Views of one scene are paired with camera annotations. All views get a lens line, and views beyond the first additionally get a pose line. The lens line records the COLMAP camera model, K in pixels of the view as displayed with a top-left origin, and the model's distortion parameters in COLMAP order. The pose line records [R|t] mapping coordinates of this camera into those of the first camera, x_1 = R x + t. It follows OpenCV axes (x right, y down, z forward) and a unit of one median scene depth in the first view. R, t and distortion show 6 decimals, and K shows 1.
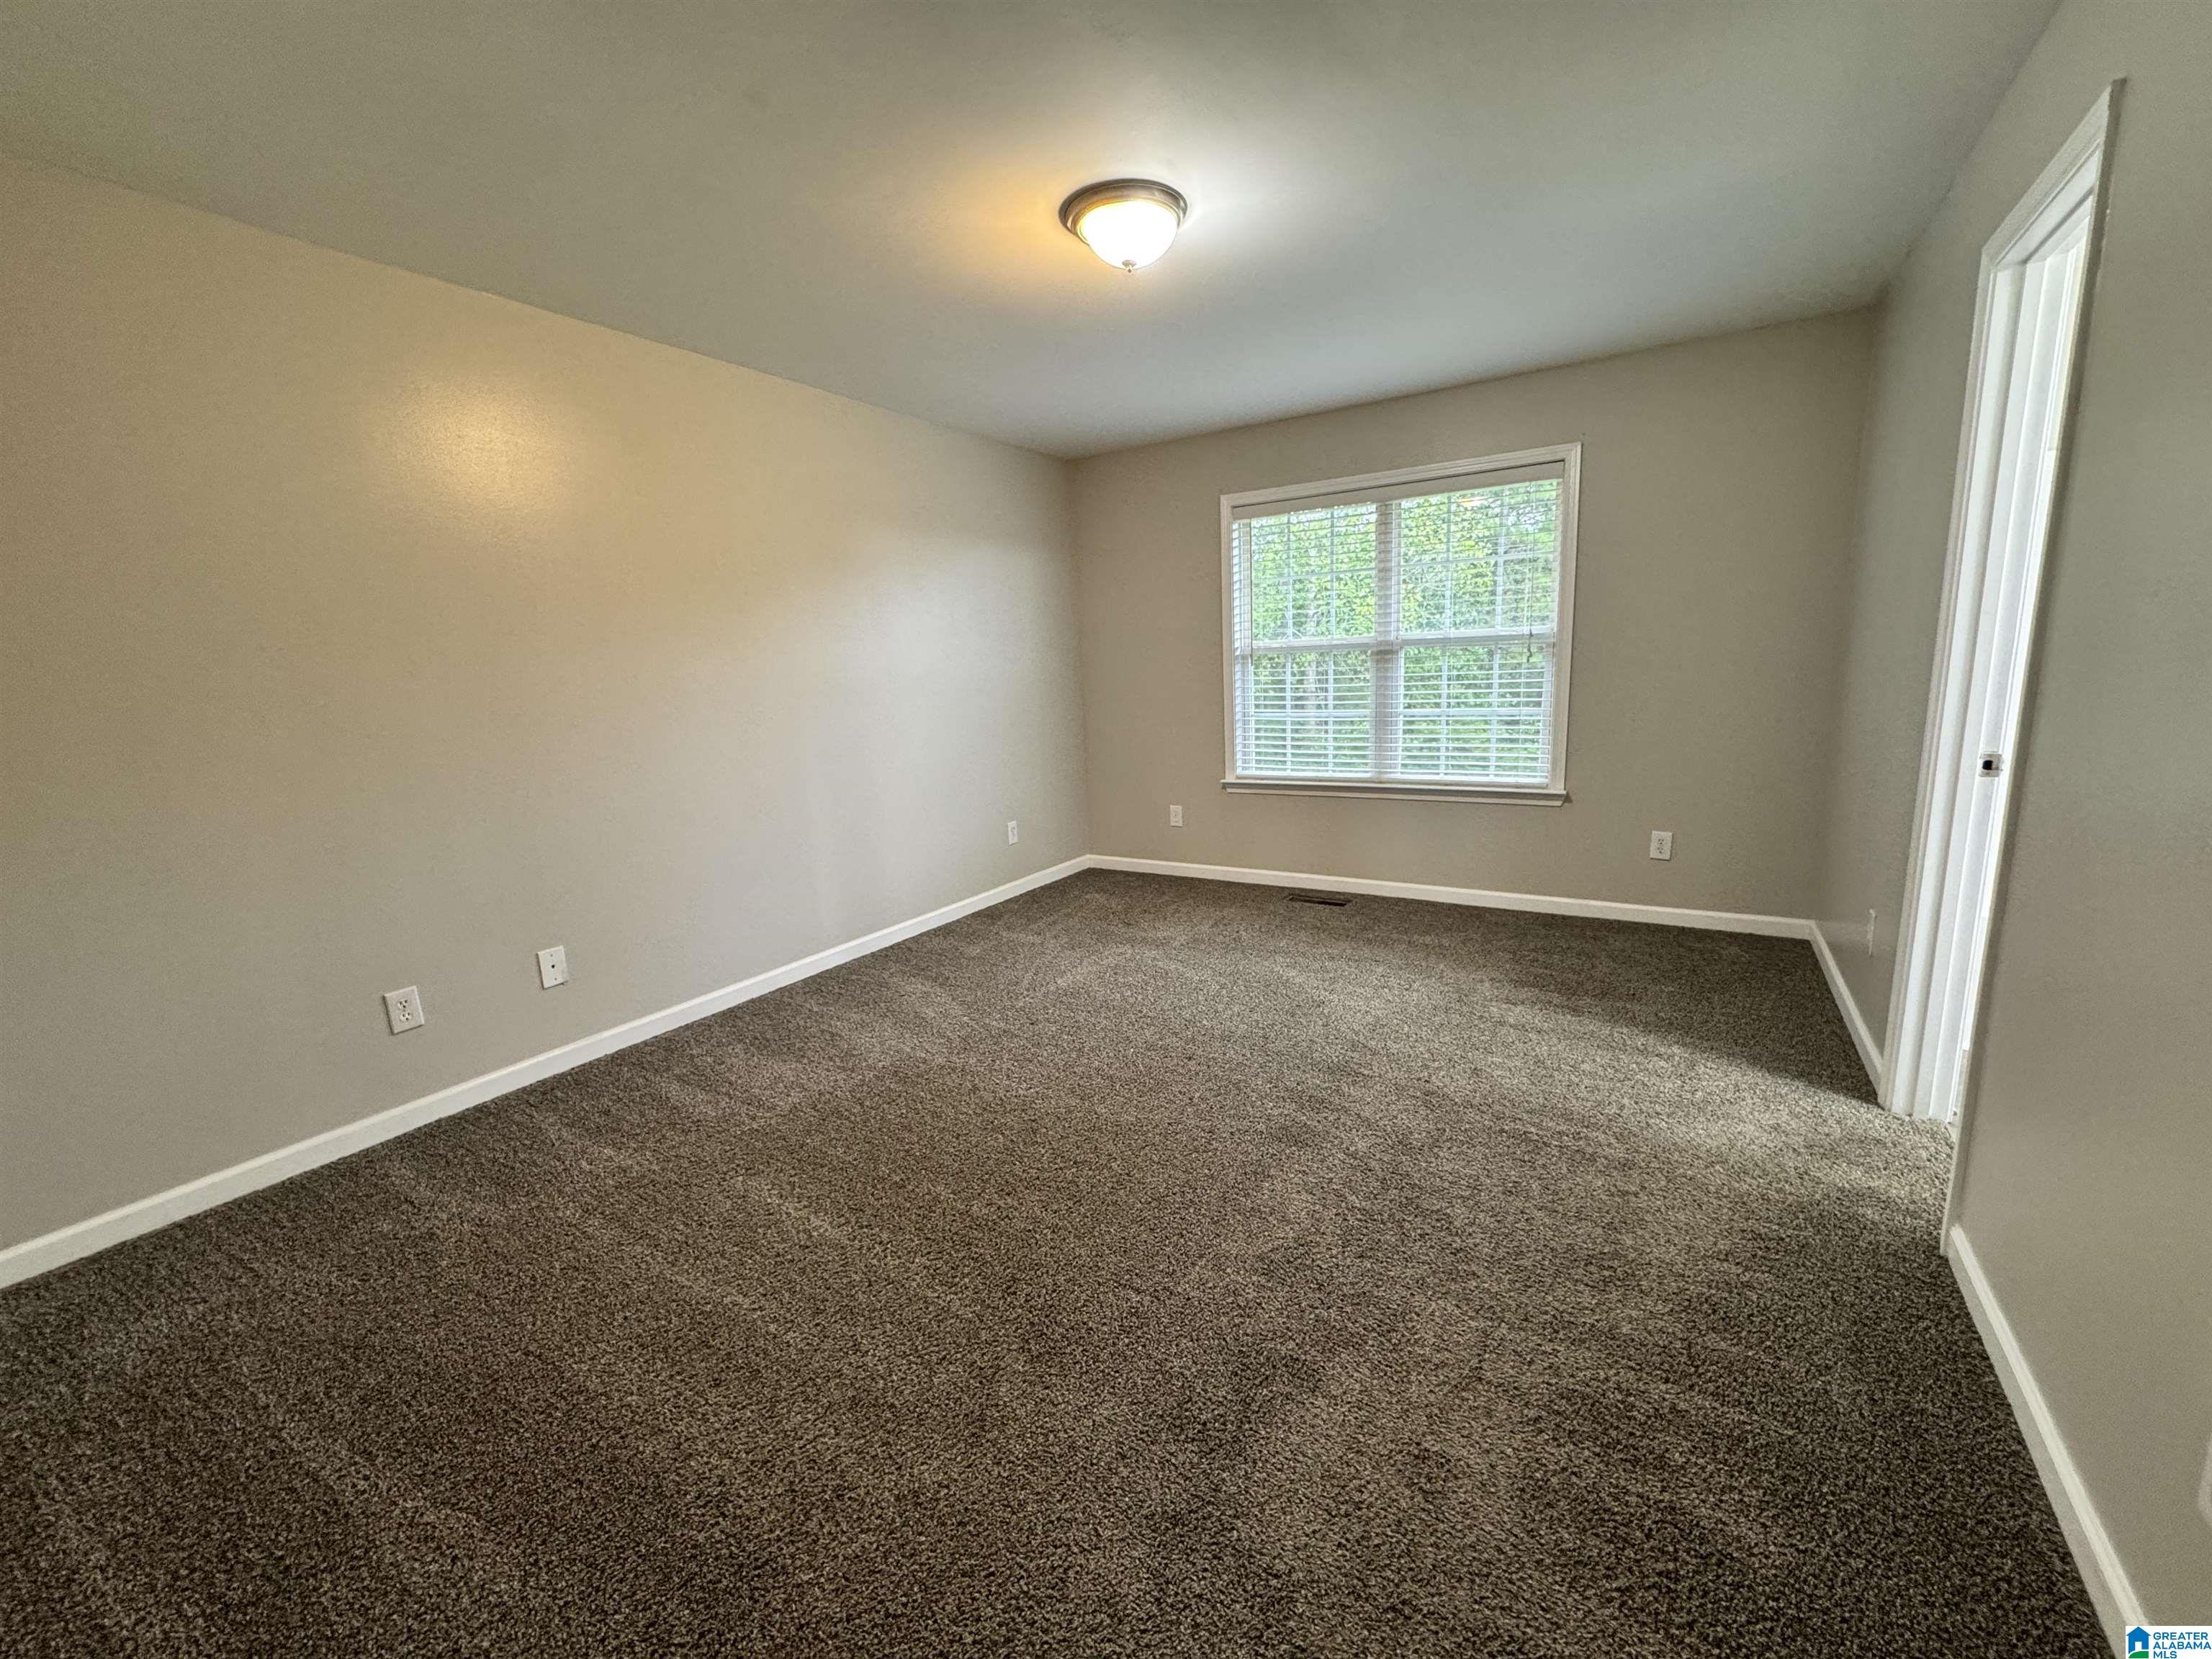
lens RADIAL K [[882.2, 0, 1106.0], [0, 882.2, 829.5], [0, 0, 1]] dist [-0.002607, -0.000333]
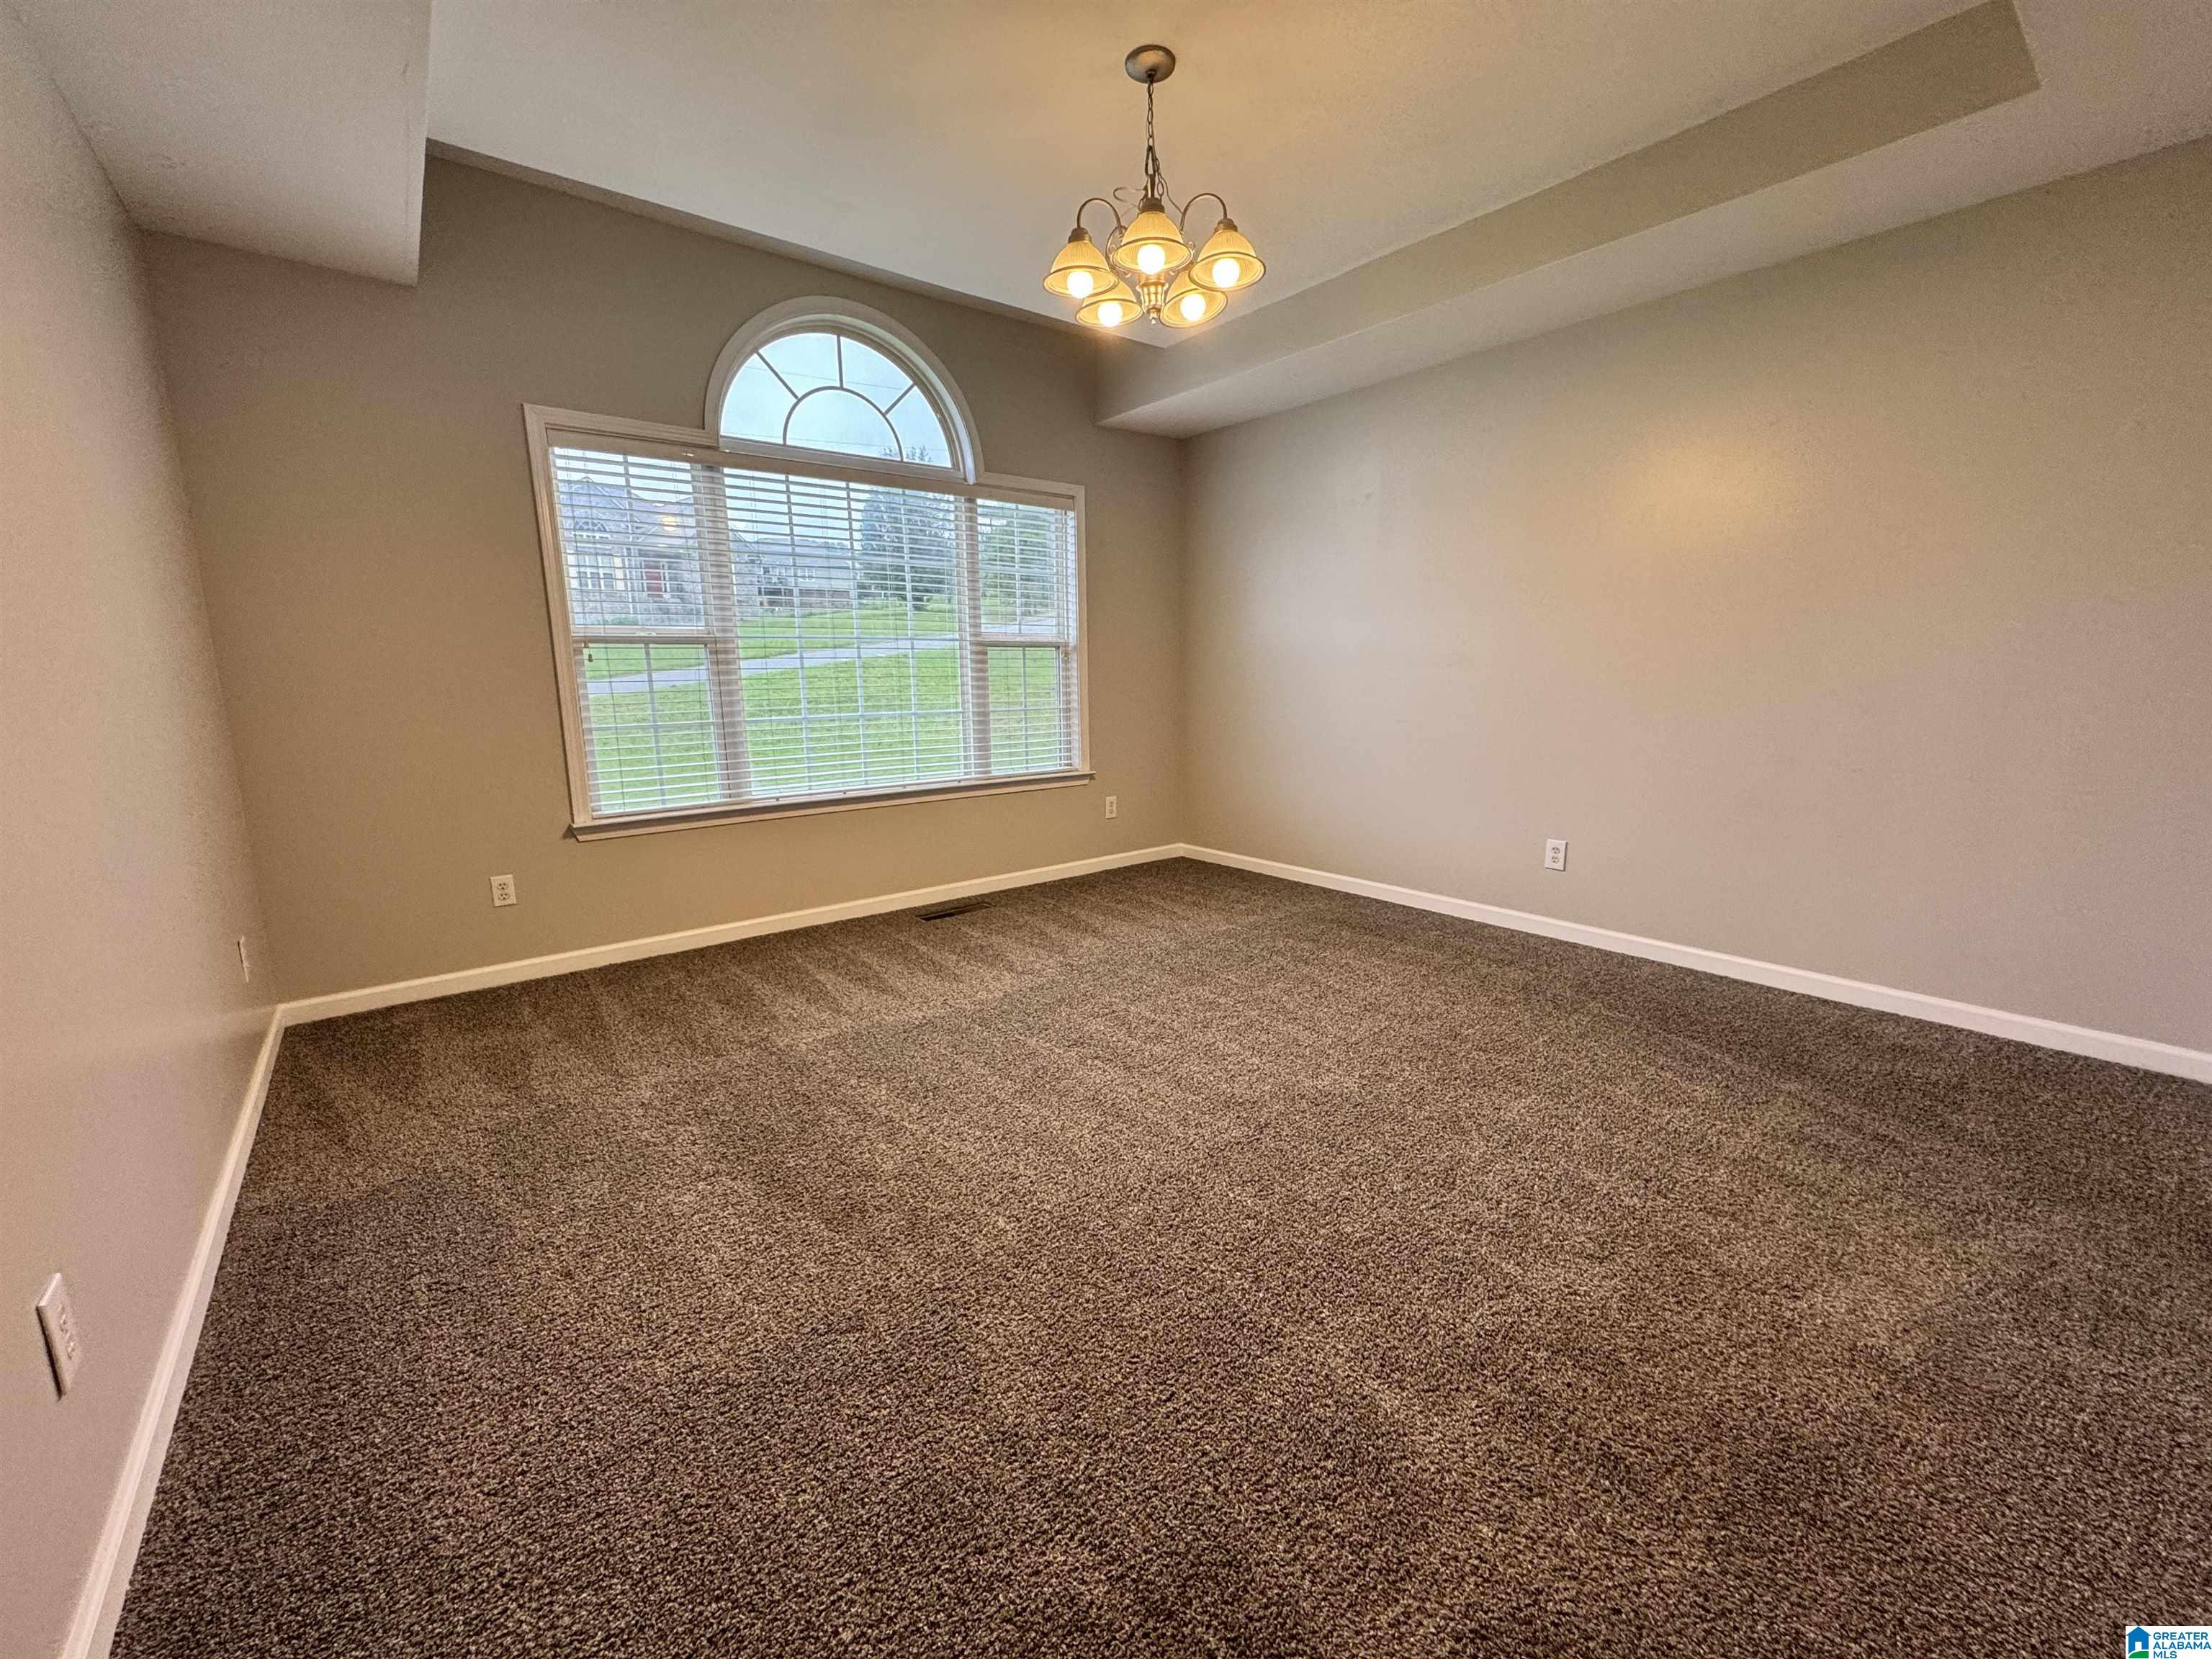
lens RADIAL K [[882.2, 0, 1106.0], [0, 882.2, 829.5], [0, 0, 1]] dist [-0.002607, -0.000333]
pose [[0.266725, -0.119166, 0.956377, -0.592272], [0.168658, 0.982785, 0.075419, -0.047259], [-0.948901, 0.141185, 0.282232, 0.590707]]
